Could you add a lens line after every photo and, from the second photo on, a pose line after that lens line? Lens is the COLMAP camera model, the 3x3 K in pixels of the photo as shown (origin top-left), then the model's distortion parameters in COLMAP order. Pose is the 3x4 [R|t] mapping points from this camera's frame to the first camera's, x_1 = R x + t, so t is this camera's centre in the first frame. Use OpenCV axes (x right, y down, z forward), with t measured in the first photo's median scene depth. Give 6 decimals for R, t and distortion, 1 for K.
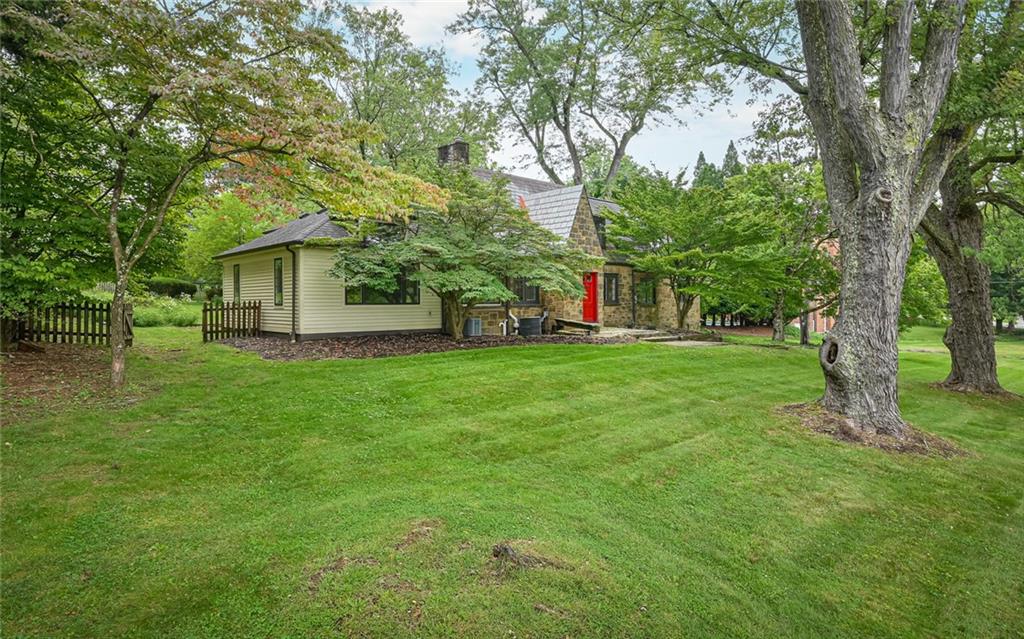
lens RADIAL K [[506.0, 0, 513.7], [0, 506.0, 279.8], [0, 0, 1]] dist [0.002639, 0.000456]
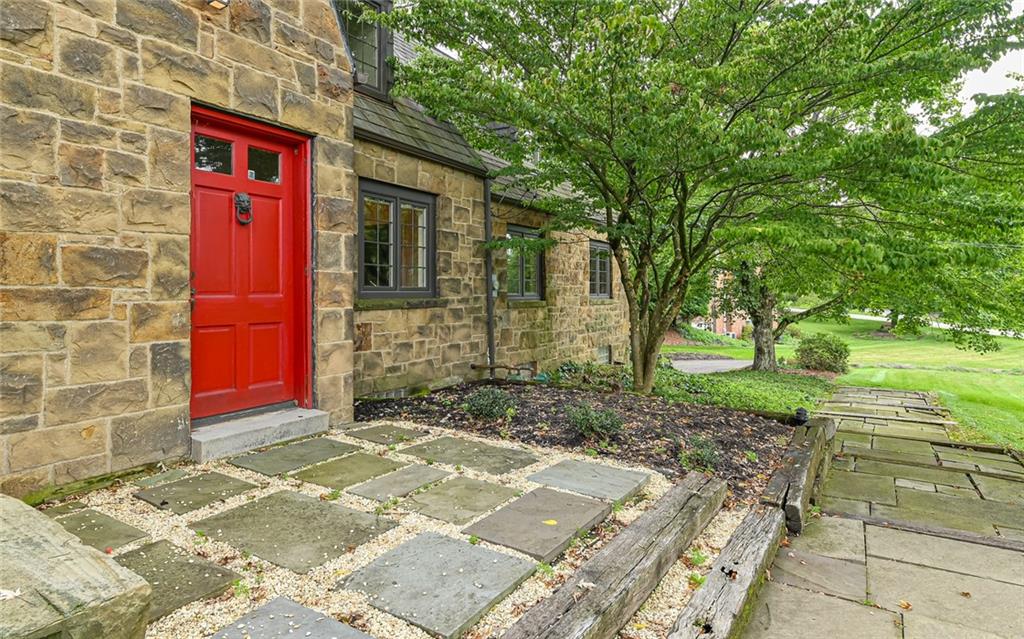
lens RADIAL K [[506.0, 0, 513.7], [0, 506.0, 279.8], [0, 0, 1]] dist [0.002639, 0.000456]
pose [[0.952527, -0.001298, 0.304450, 0.159143], [-0.001621, 0.999955, 0.009336, 0.032726], [-0.304449, -0.009386, 0.952483, 0.710217]]
